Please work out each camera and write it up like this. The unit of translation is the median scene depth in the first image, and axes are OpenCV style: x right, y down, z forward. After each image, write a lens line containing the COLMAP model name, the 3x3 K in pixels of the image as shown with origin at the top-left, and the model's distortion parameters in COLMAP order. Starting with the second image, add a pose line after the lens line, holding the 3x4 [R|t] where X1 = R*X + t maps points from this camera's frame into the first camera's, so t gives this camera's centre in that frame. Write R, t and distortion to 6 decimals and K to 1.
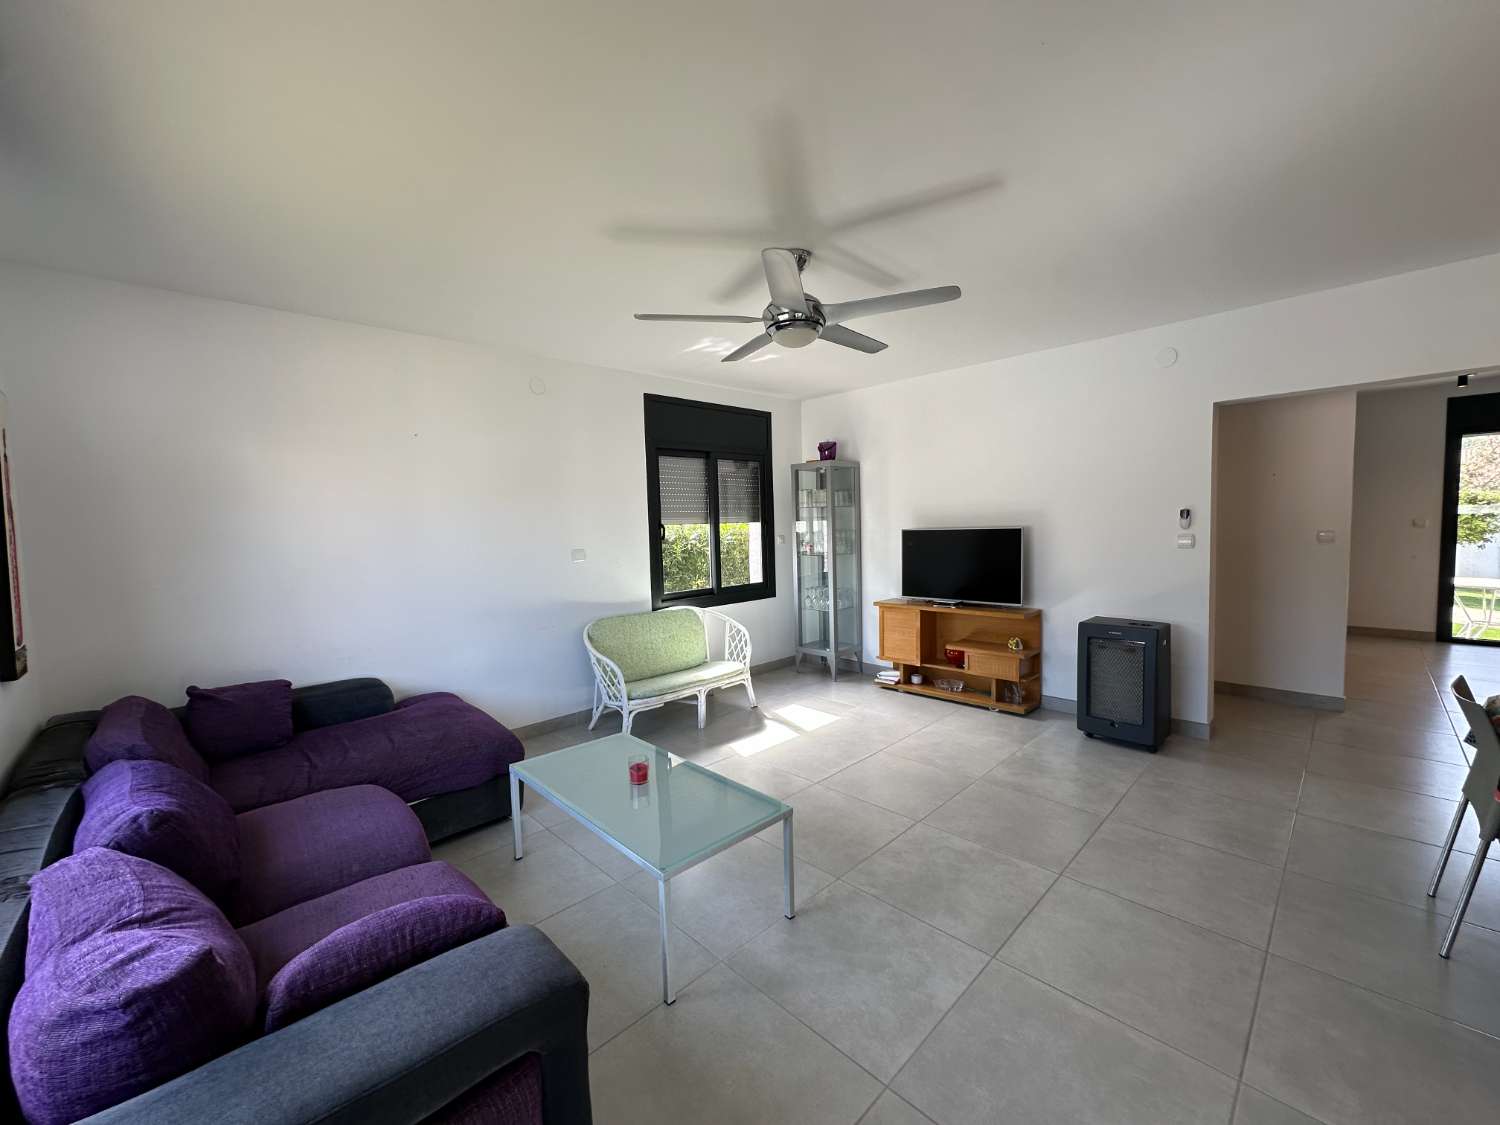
lens RADIAL K [[599.9, 0, 747.7], [0, 599.9, 560.3], [0, 0, 1]] dist [-0.000998, 0.000181]
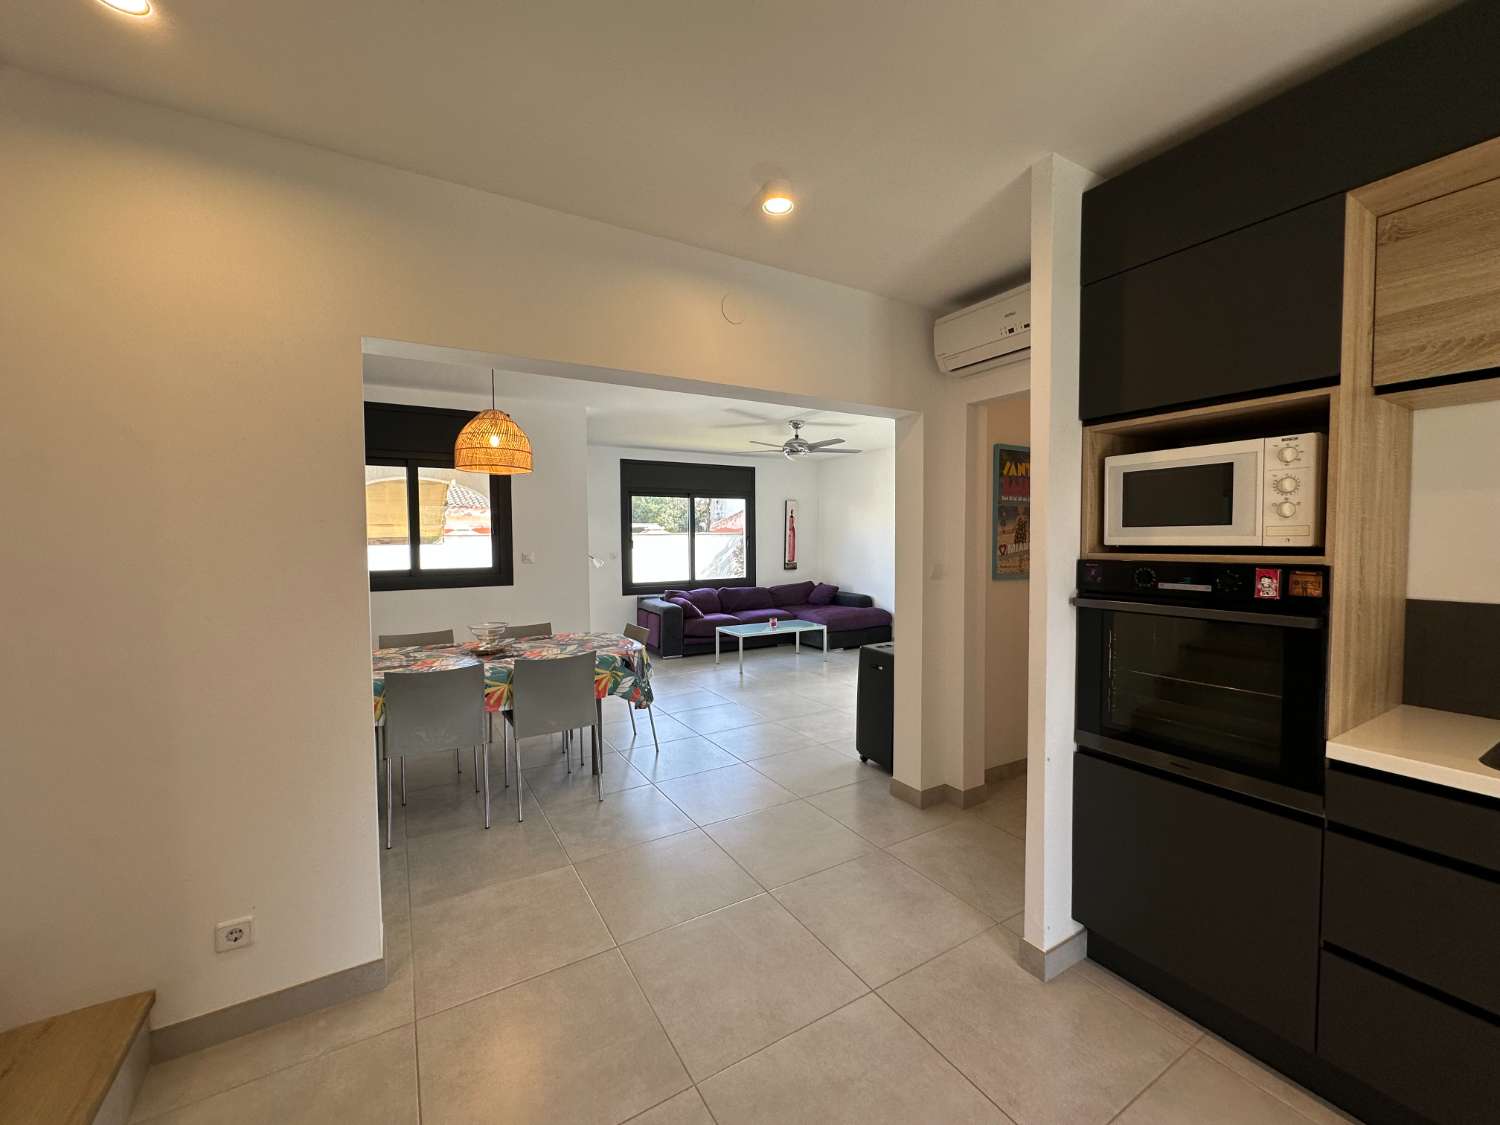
lens RADIAL K [[599.9, 0, 751.2], [0, 599.9, 558.7], [0, 0, 1]] dist [-0.000998, 0.000181]
pose [[-0.233285, 0.064441, -0.970271, 1.194838], [-0.047472, 0.995857, 0.077554, -0.079332], [0.971249, 0.064153, -0.229260, 0.704813]]
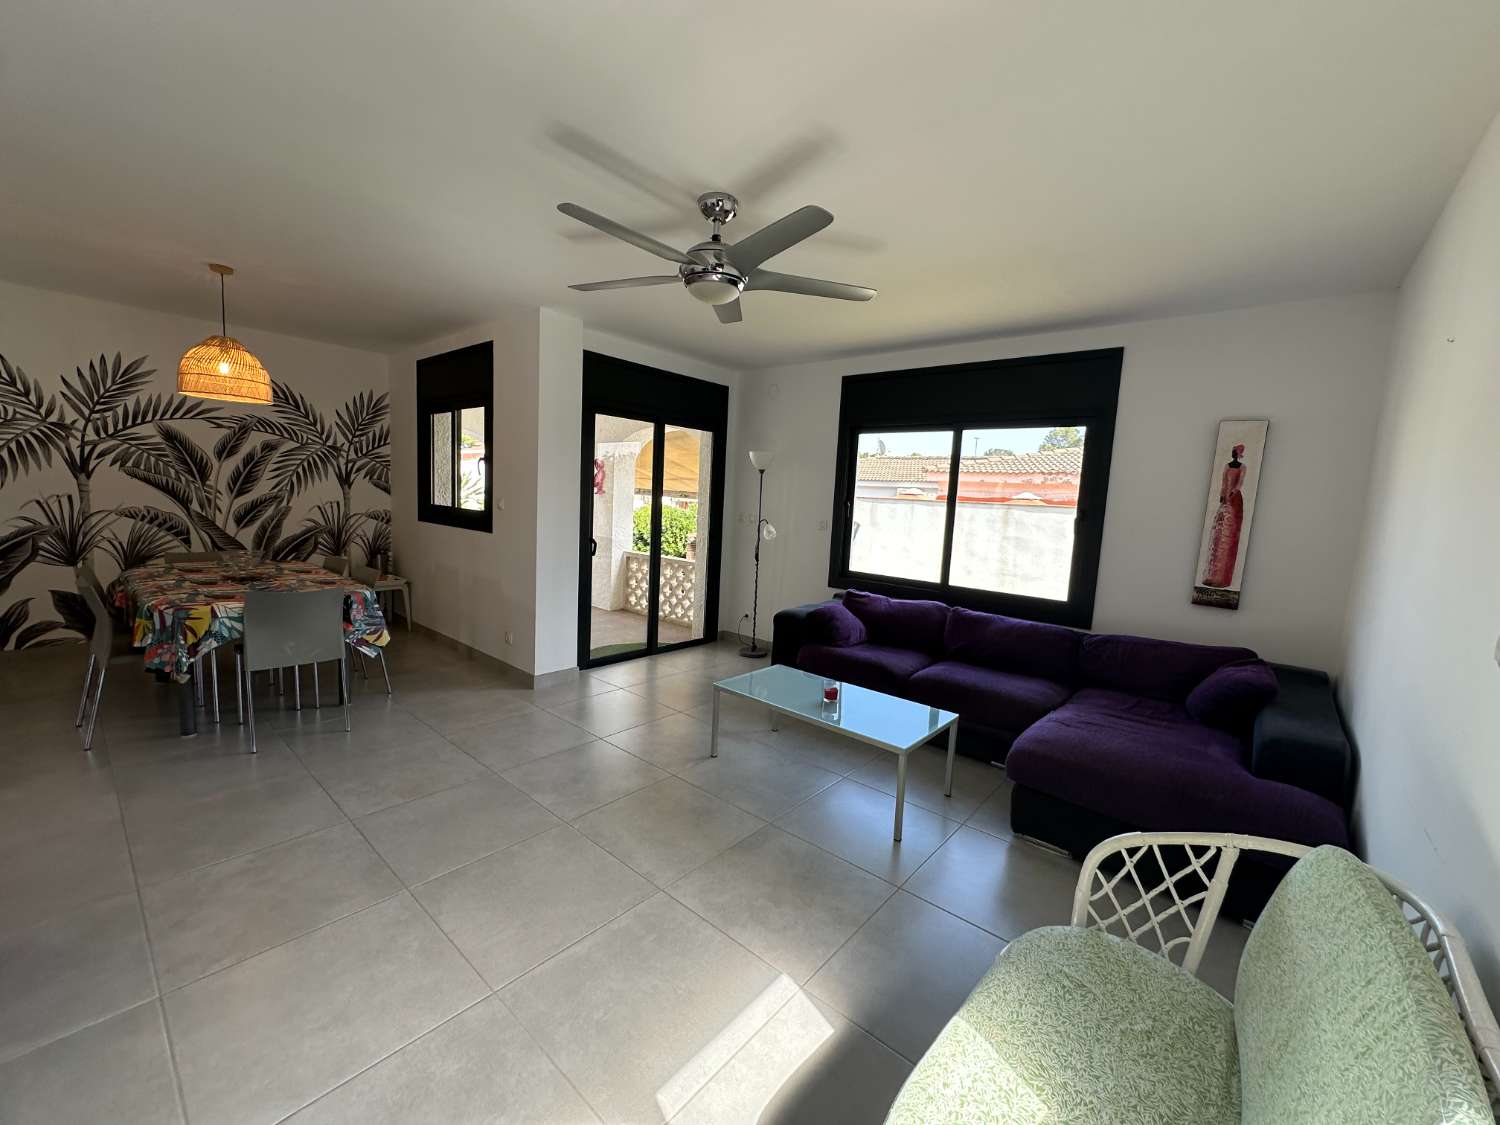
lens RADIAL K [[599.9, 0, 745.9], [0, 599.9, 561.6], [0, 0, 1]] dist [-0.000998, 0.000181]
pose [[-0.996198, -0.015747, -0.085679, 0.048939], [-0.030411, 0.984514, 0.172650, -0.064792], [0.081634, 0.174599, -0.981250, 1.009938]]
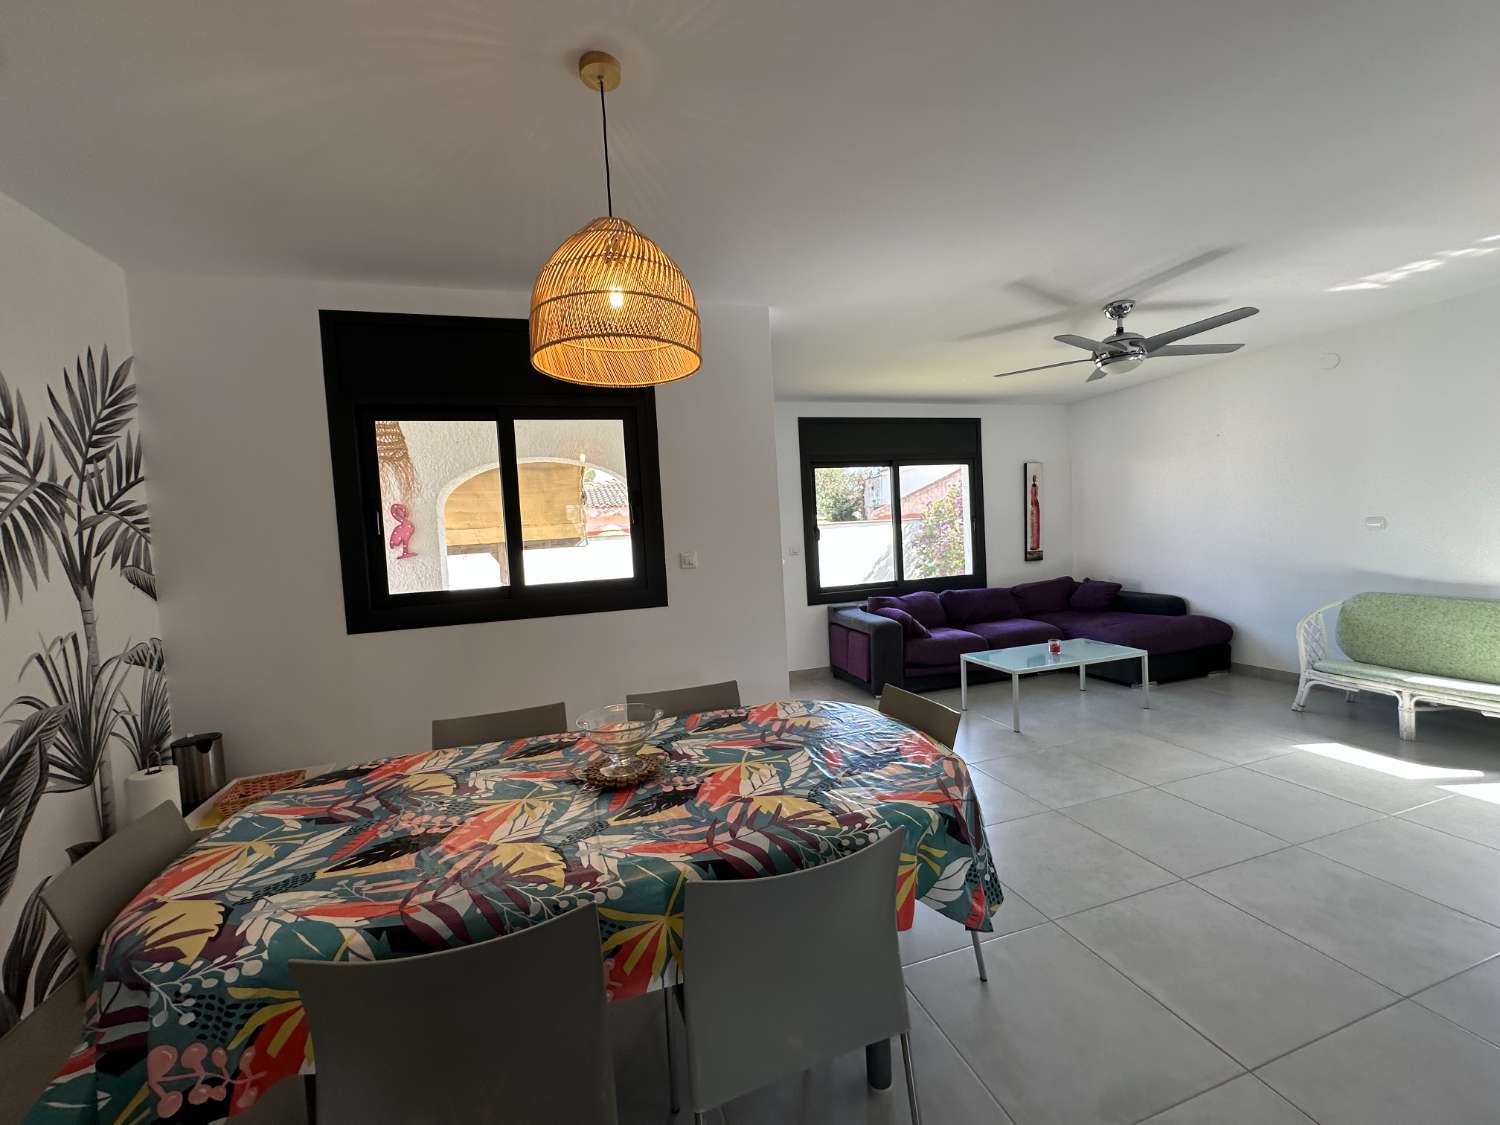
lens RADIAL K [[599.9, 0, 753.2], [0, 599.9, 561.2], [0, 0, 1]] dist [-0.000998, 0.000181]
pose [[-0.445780, 0.092132, -0.890388, 0.832983], [0.012215, 0.995223, 0.096864, -0.043872], [0.895059, 0.032304, -0.444776, 0.450130]]
